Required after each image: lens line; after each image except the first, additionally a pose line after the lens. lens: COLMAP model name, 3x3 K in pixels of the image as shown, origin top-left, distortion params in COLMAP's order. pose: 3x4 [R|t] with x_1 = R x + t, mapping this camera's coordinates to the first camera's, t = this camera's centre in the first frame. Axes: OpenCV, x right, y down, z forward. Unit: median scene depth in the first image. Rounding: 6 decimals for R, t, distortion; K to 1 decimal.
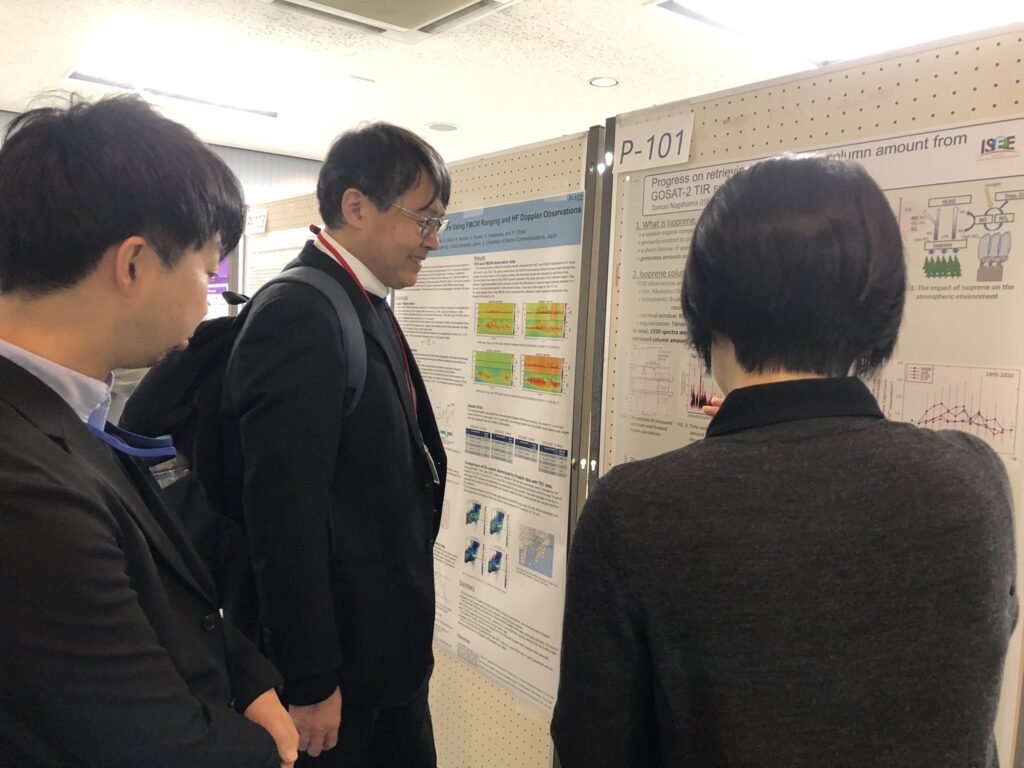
lens RADIAL K [[835.2, 0, 511.0], [0, 835.2, 381.5], [0, 0, 1]] dist [0.000129, -0.029828]
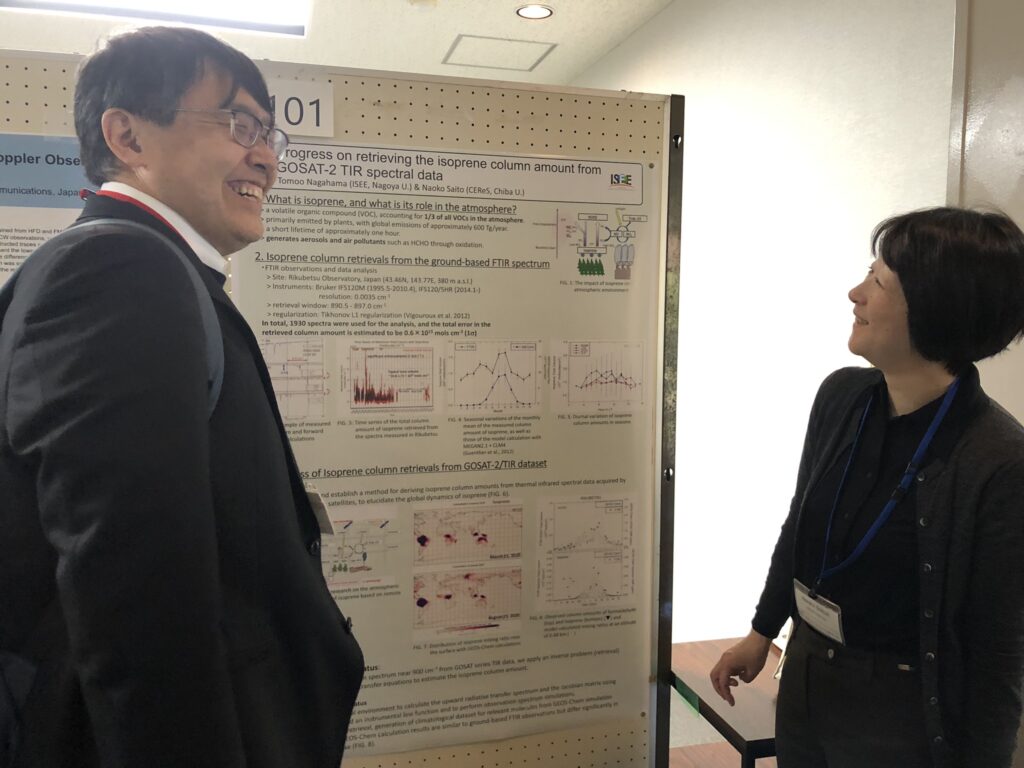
lens RADIAL K [[835.2, 0, 511.6], [0, 835.2, 389.0], [0, 0, 1]] dist [0.000129, -0.029828]
pose [[0.380014, -0.103888, 0.919128, -0.587343], [0.071964, 0.993981, 0.082595, -0.050179], [-0.922177, 0.034757, 0.385203, 0.479280]]
